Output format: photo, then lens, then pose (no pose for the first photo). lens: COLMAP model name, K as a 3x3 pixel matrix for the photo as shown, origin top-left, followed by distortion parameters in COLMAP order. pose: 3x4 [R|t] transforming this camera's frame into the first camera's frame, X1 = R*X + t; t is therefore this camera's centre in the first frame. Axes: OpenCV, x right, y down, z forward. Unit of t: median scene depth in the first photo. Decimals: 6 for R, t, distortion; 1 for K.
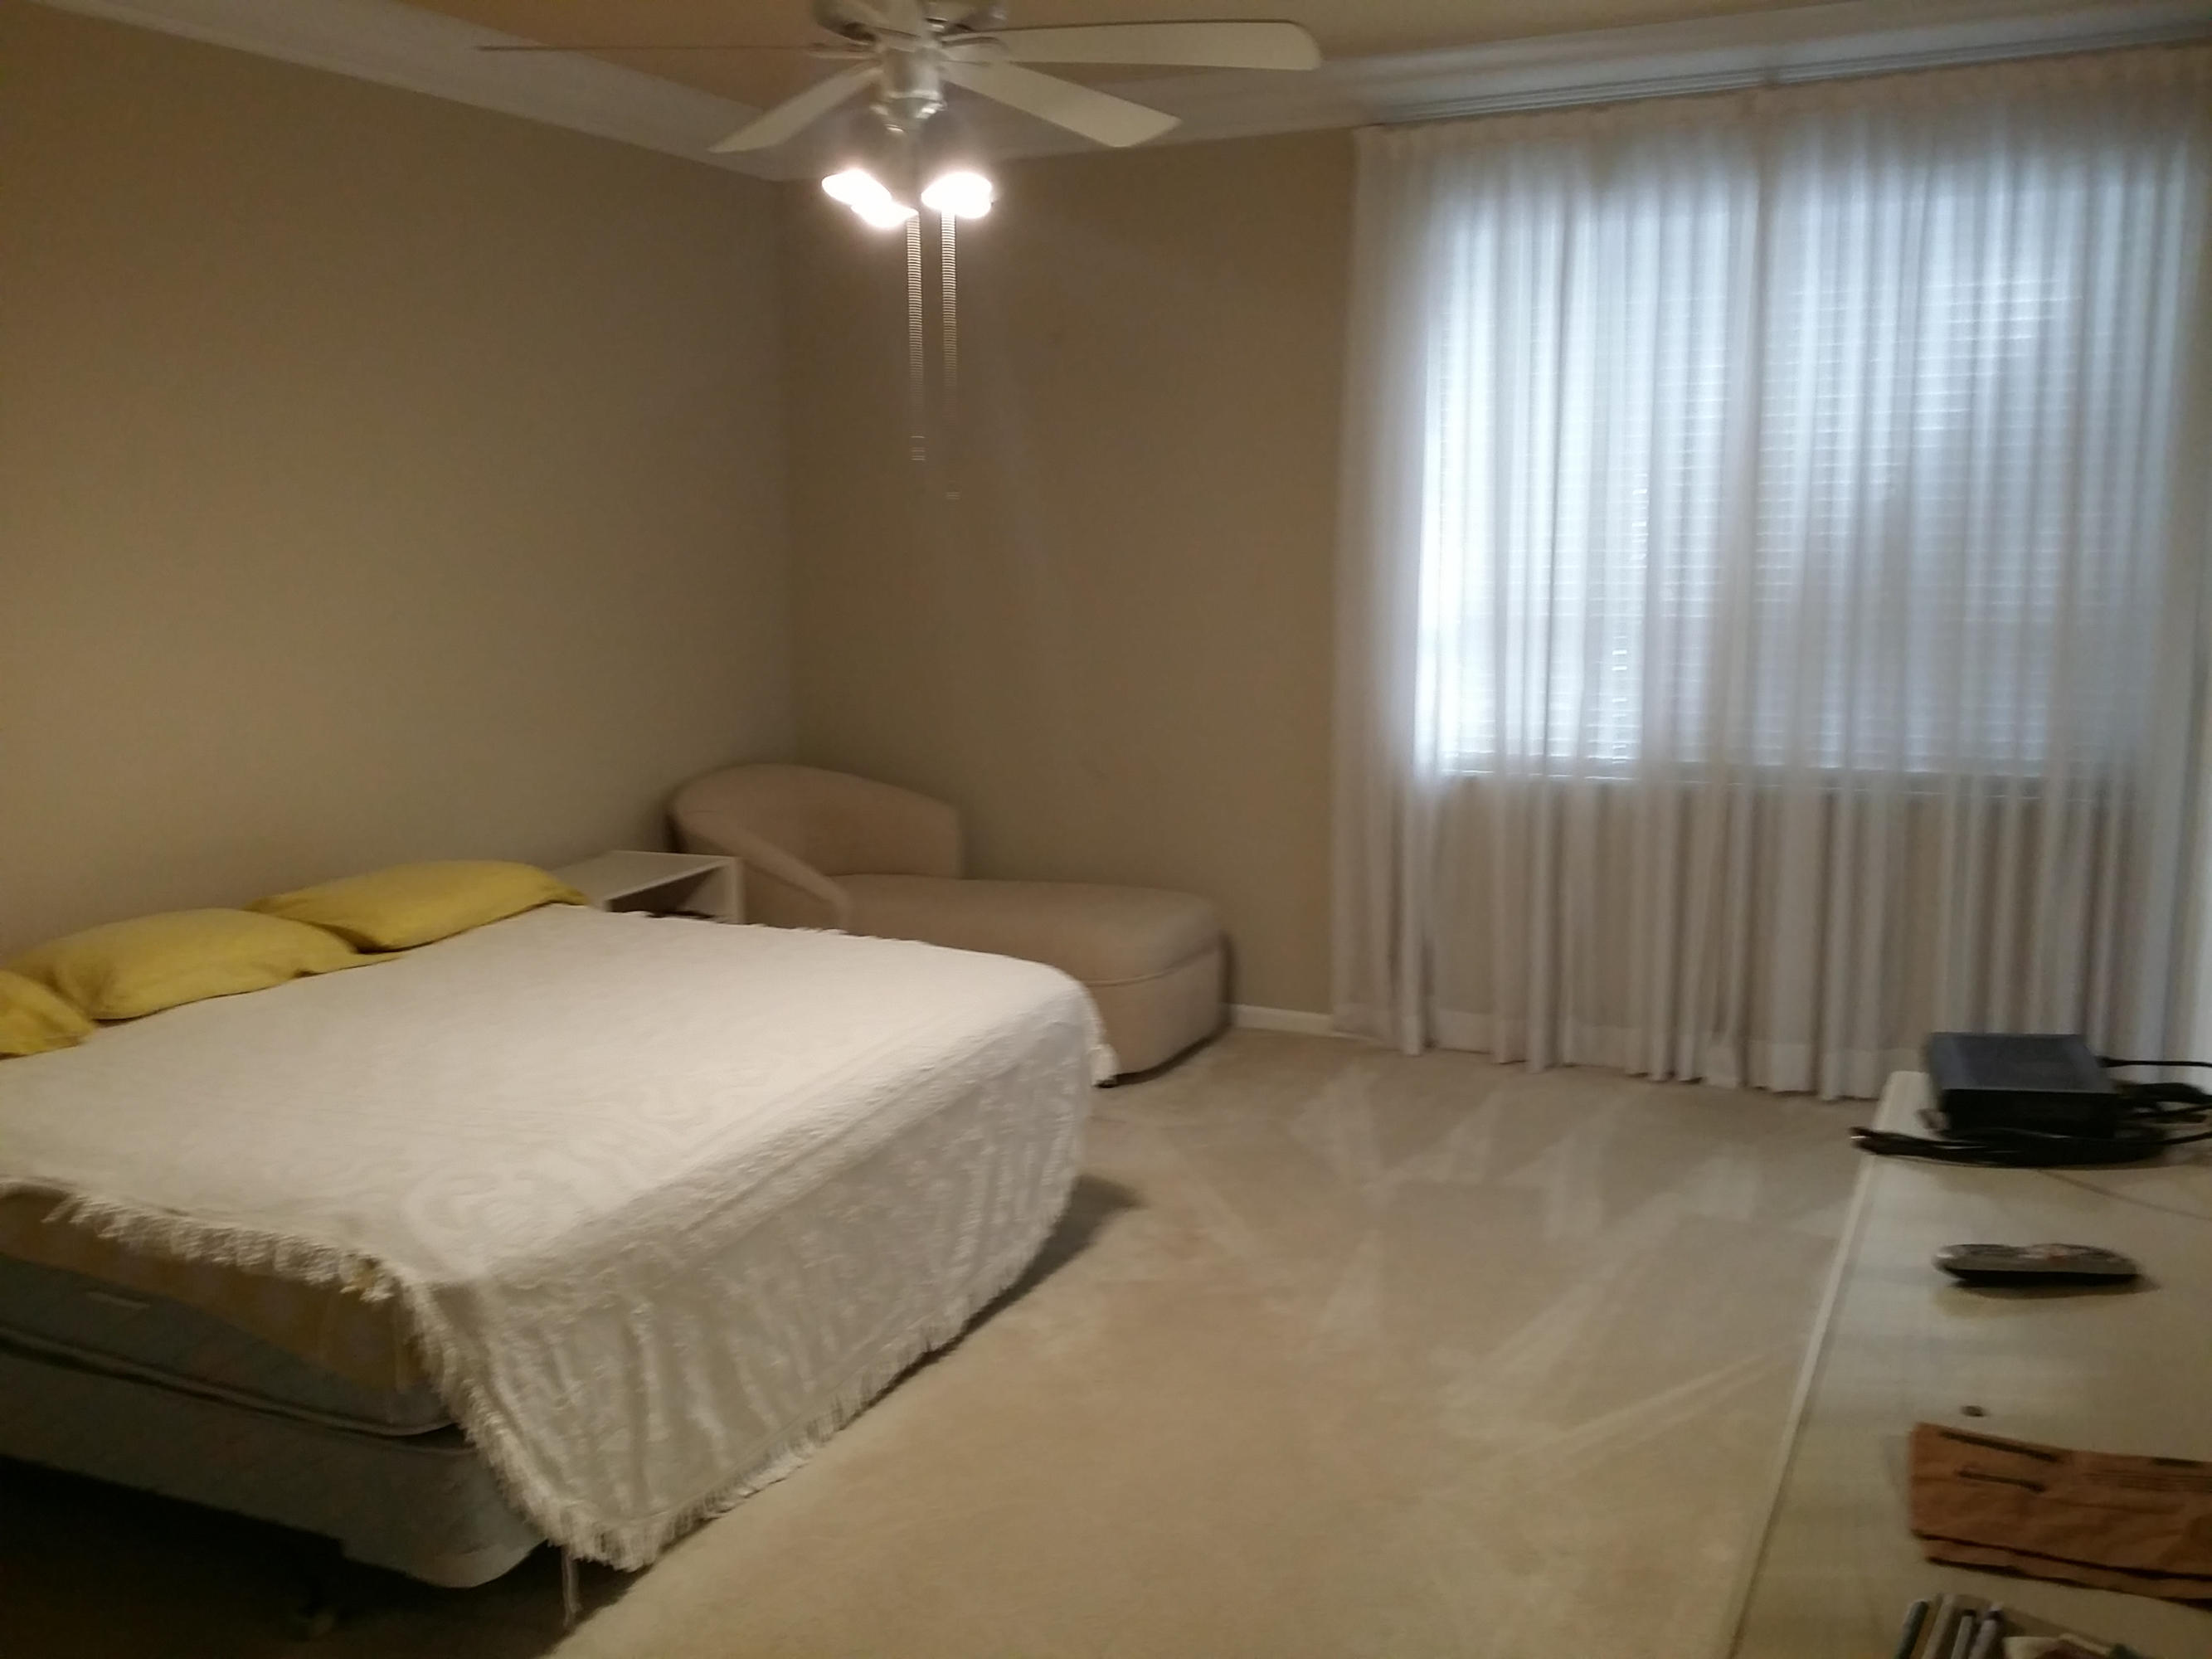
lens RADIAL K [[2028.2, 0, 1106.0], [0, 2028.2, 829.5], [0, 0, 1]] dist [0.007349, -0.060650]
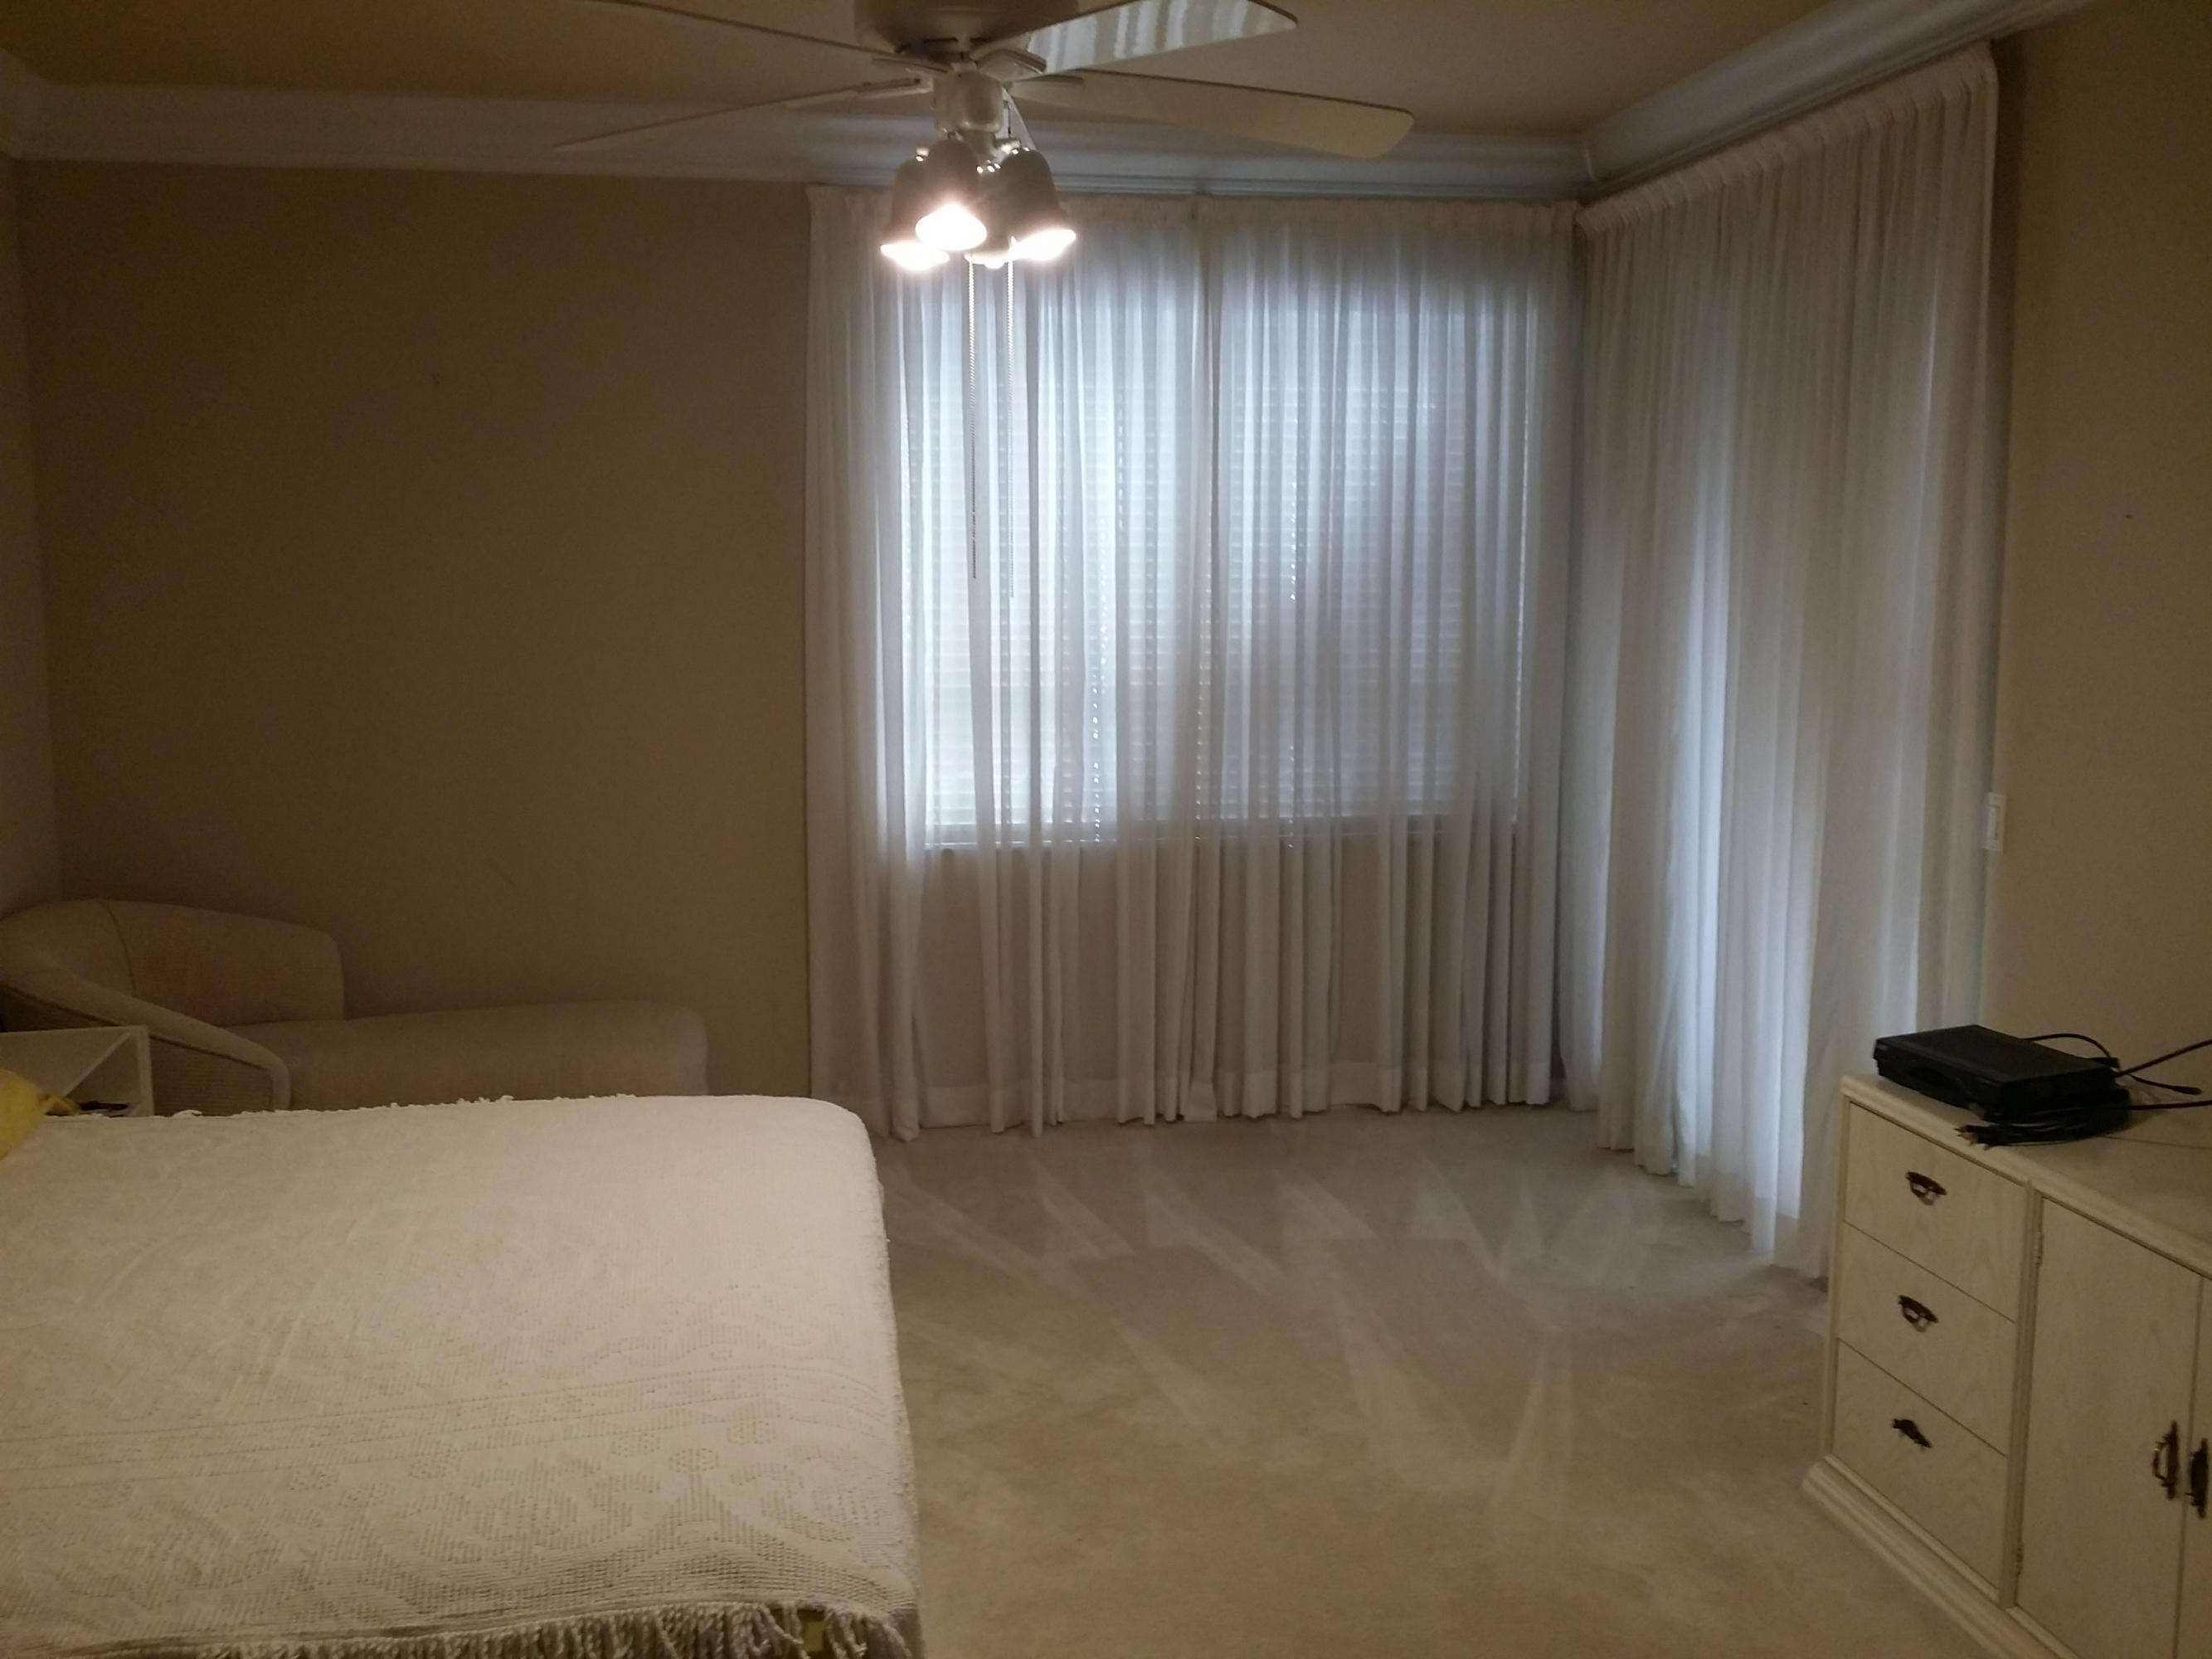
lens RADIAL K [[1953.0, 0, 1141.4], [0, 1953.0, 832.5], [0, 0, 1]] dist [-0.003032, -0.004759]
pose [[0.804321, -0.068814, 0.590196, -0.336519], [0.084349, 0.996436, 0.001229, -0.030336], [-0.588177, 0.048794, 0.807259, 0.188349]]
